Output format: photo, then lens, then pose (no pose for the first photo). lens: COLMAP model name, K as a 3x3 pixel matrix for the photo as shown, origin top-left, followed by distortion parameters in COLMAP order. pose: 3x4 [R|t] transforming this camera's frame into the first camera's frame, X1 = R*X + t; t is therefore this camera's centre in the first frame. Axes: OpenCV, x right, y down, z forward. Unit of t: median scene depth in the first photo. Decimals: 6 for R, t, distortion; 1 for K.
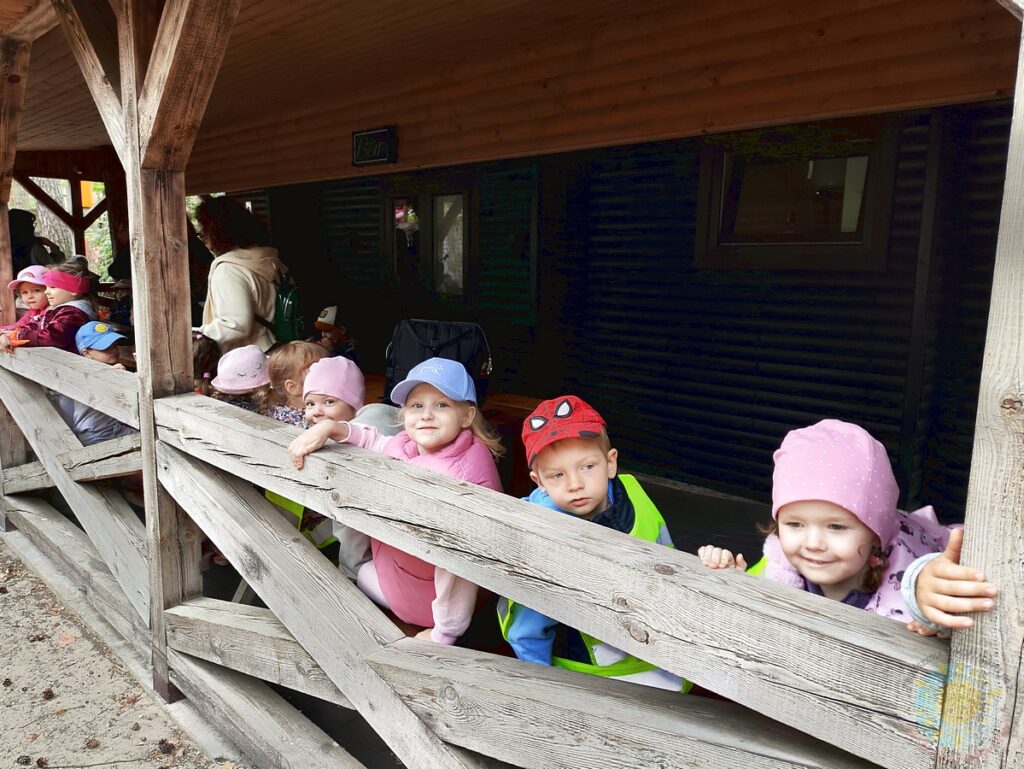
lens RADIAL K [[768.2, 0, 512.9], [0, 768.2, 377.1], [0, 0, 1]] dist [0.023194, -0.003611]
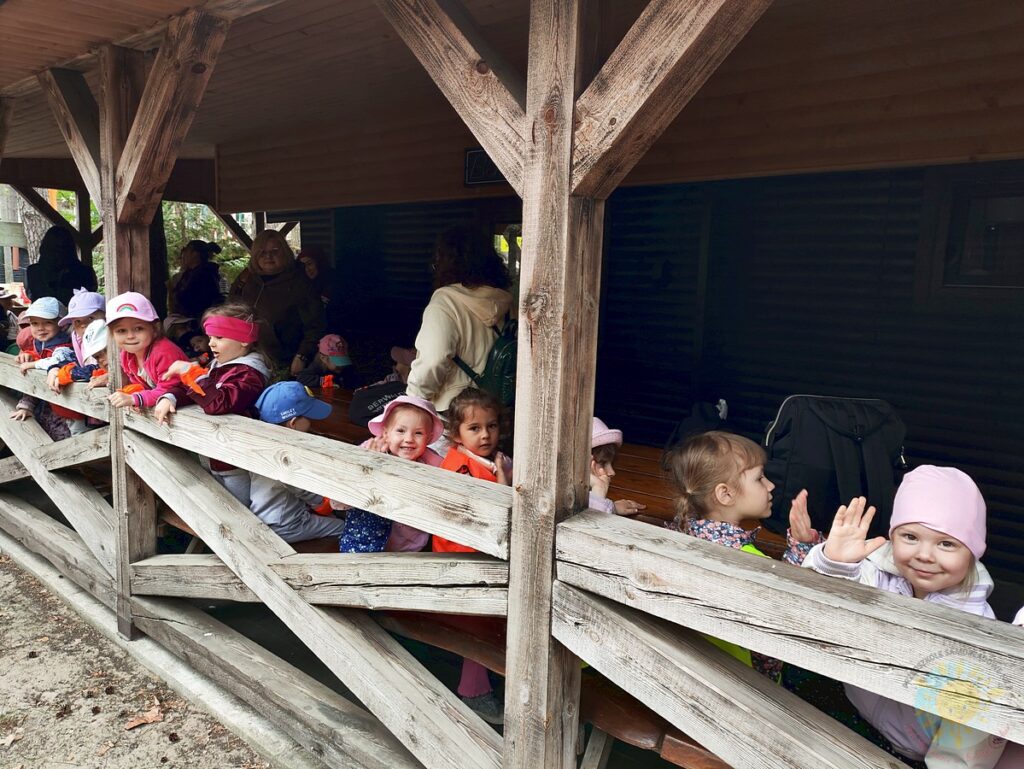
lens RADIAL K [[756.8, 0, 515.0], [0, 756.8, 383.3], [0, 0, 1]] dist [0.063049, -0.065302]
pose [[0.996292, 0.004929, 0.085894, -0.407957], [-0.003725, 0.999893, -0.014173, -0.064463], [-0.085955, 0.013801, 0.996203, 0.229676]]
